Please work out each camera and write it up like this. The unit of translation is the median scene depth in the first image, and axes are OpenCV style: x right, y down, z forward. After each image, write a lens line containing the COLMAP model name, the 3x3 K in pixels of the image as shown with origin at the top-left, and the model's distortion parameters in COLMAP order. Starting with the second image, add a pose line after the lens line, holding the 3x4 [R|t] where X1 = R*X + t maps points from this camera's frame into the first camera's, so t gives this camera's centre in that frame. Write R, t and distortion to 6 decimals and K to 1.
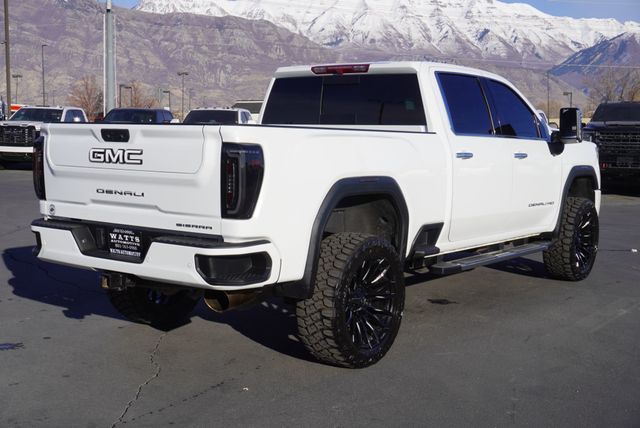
lens RADIAL K [[842.4, 0, 320.0], [0, 842.4, 214.0], [0, 0, 1]] dist [0.030669, 0.029395]
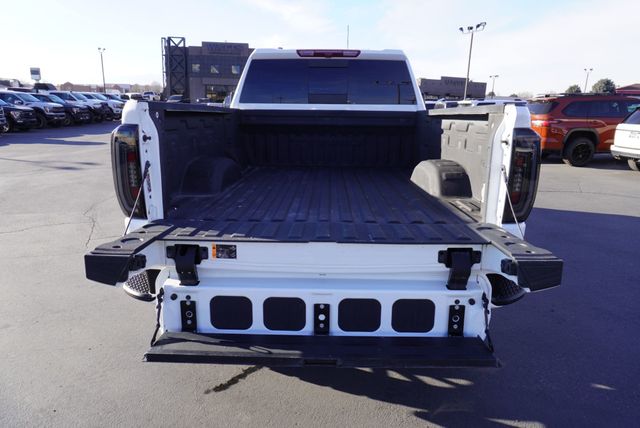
lens RADIAL K [[435.9, 0, 320.0], [0, 435.9, 214.0], [0, 0, 1]] dist [-0.045163, 0.029046]
pose [[0.808950, -0.144164, 0.569927, -0.455965], [0.060498, 0.984733, 0.163220, -0.075610], [-0.584757, -0.097557, 0.805321, 0.697999]]
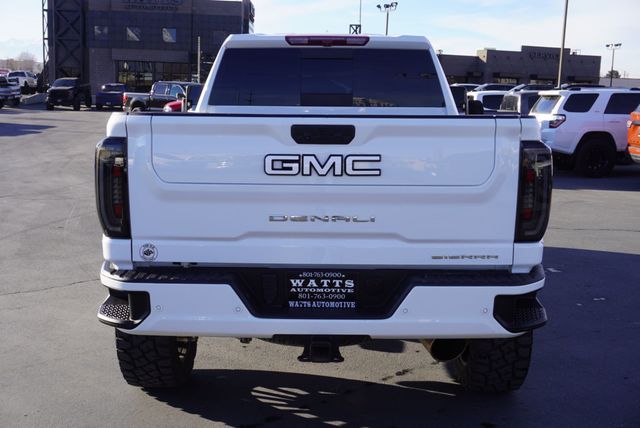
lens RADIAL K [[767.3, 0, 320.0], [0, 767.3, 214.0], [0, 0, 1]] dist [0.019274, -0.012711]
pose [[0.803637, -0.092389, 0.587904, -0.599478], [0.061020, 0.995462, 0.073026, -0.074114], [-0.591983, -0.022812, 0.805628, 0.506818]]
